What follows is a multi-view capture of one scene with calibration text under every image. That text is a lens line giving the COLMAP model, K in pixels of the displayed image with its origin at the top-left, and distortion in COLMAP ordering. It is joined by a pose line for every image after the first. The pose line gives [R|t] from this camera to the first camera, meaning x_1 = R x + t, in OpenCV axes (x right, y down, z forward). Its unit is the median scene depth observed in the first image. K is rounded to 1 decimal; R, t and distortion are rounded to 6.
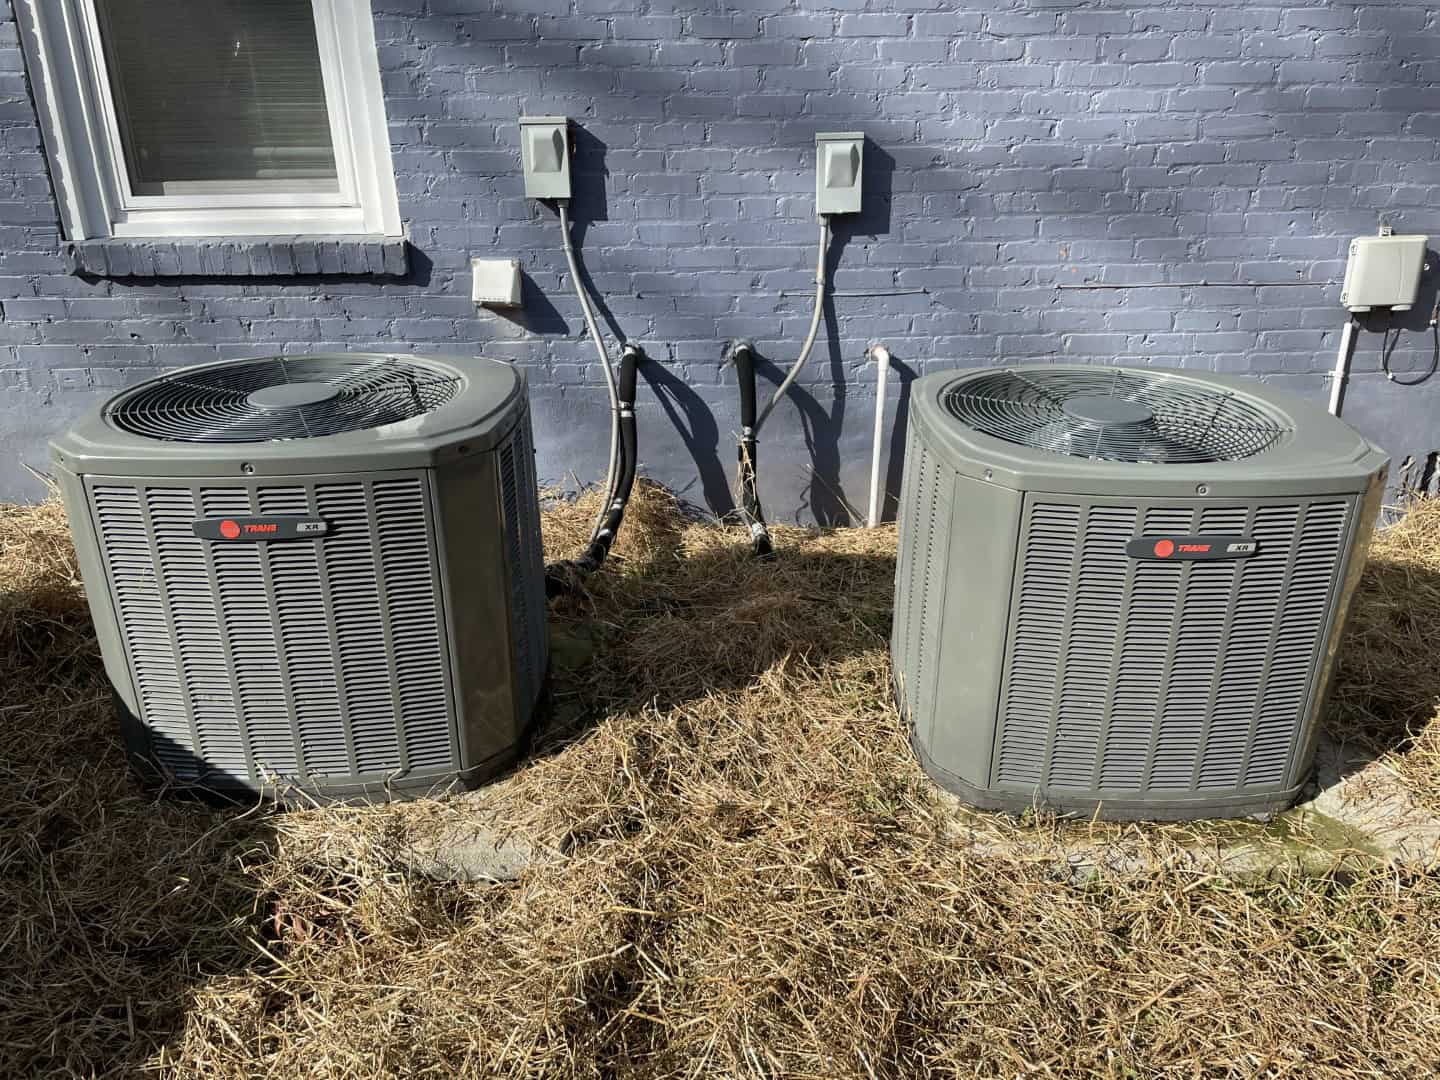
lens RADIAL K [[1135.0, 0, 720.0], [0, 1135.0, 540.0], [0, 0, 1]] dist [0.013870, 0.003774]
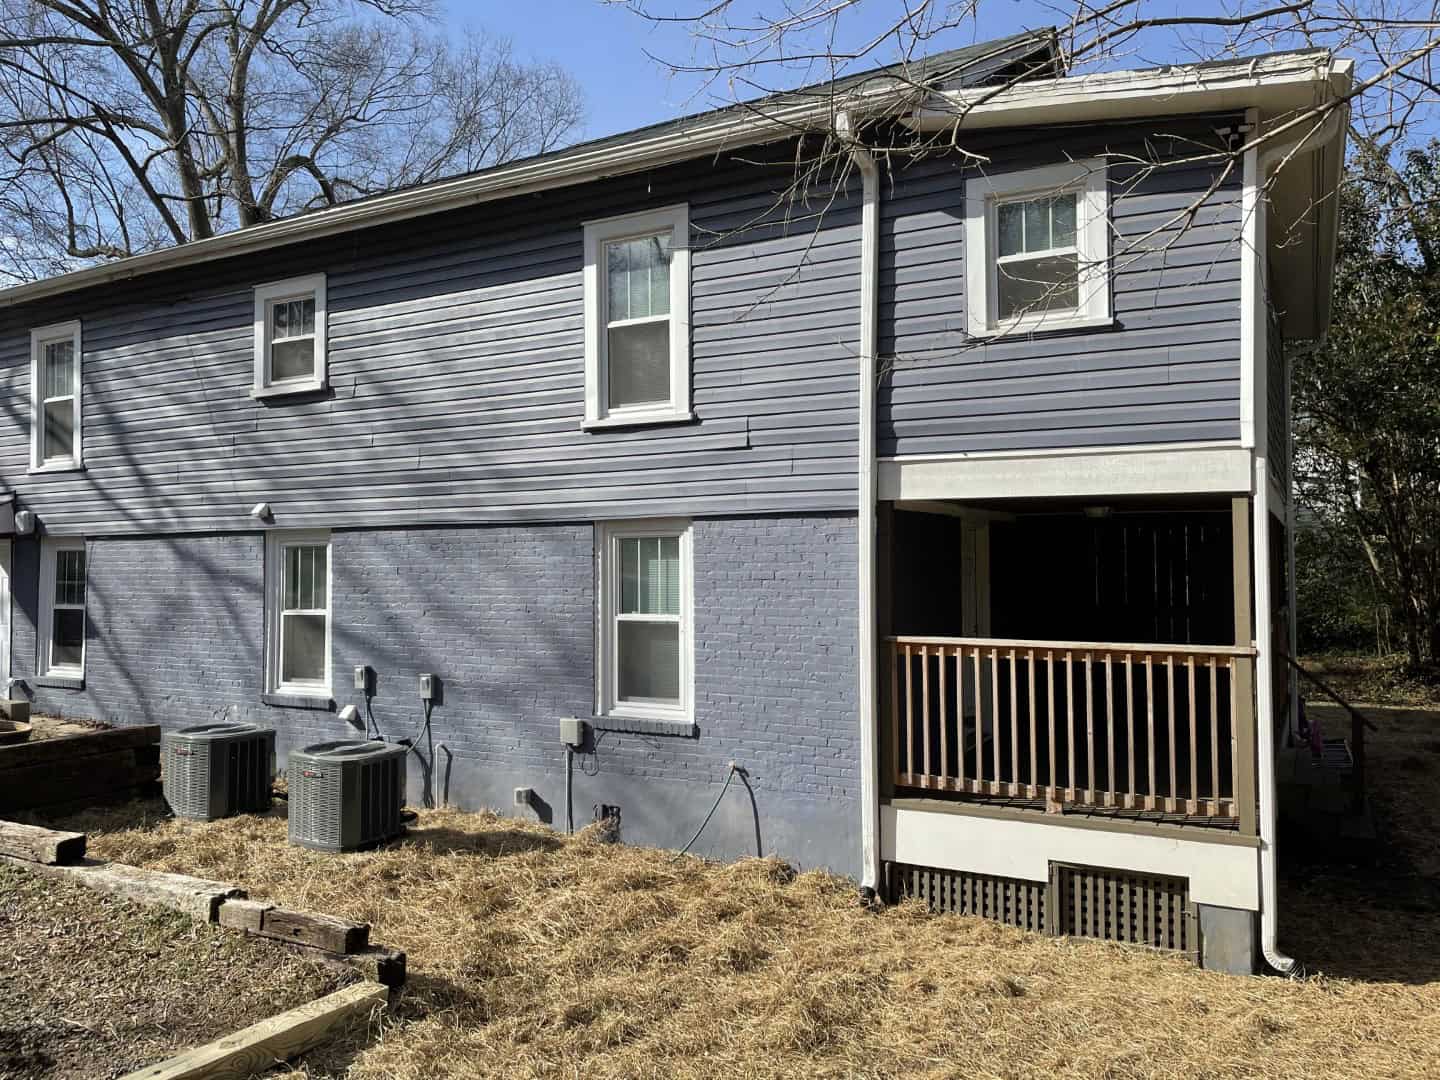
lens RADIAL K [[1135.0, 0, 720.0], [0, 1135.0, 540.0], [0, 0, 1]] dist [0.013870, 0.003774]
pose [[0.844337, -0.018439, -0.535496, 2.441242], [-0.212236, 0.906154, -0.365843, 0.285866], [0.491988, 0.422546, 0.761185, -1.145390]]
